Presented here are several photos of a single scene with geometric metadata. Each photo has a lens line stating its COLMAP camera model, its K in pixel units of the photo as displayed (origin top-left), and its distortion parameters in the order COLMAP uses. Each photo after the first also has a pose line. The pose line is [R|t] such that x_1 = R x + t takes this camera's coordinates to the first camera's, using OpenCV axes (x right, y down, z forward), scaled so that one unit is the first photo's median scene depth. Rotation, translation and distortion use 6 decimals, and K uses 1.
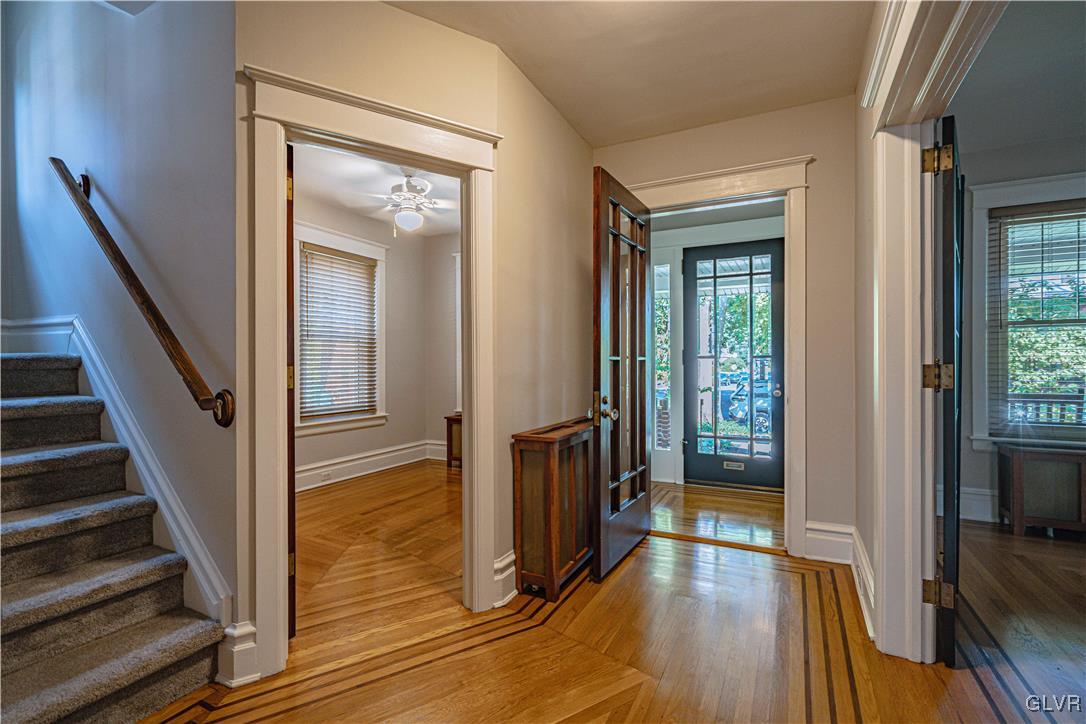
lens RADIAL K [[494.4, 0, 540.6], [0, 494.4, 362.6], [0, 0, 1]] dist [-0.001364, 0.002576]
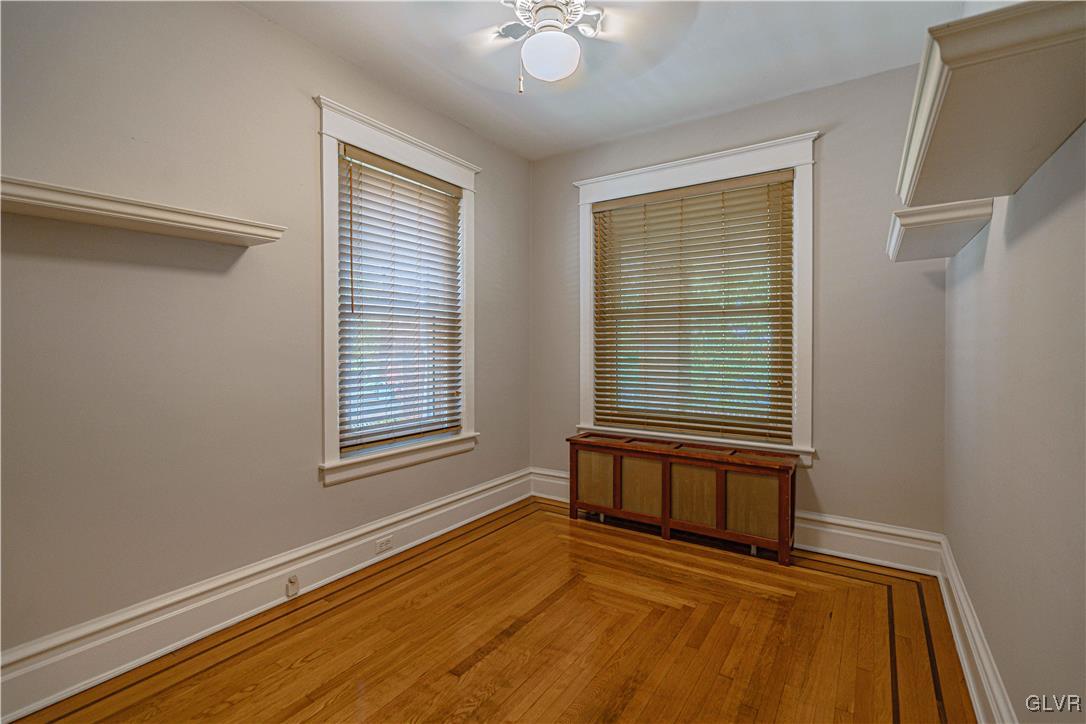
lens RADIAL K [[494.4, 0, 542.1], [0, 494.4, 362.2], [0, 0, 1]] dist [-0.001364, 0.002576]
pose [[0.994152, 0.005833, -0.107828, -0.161948], [-0.004015, 0.999846, 0.017075, 0.001845], [0.107911, -0.016542, 0.994023, 0.385731]]
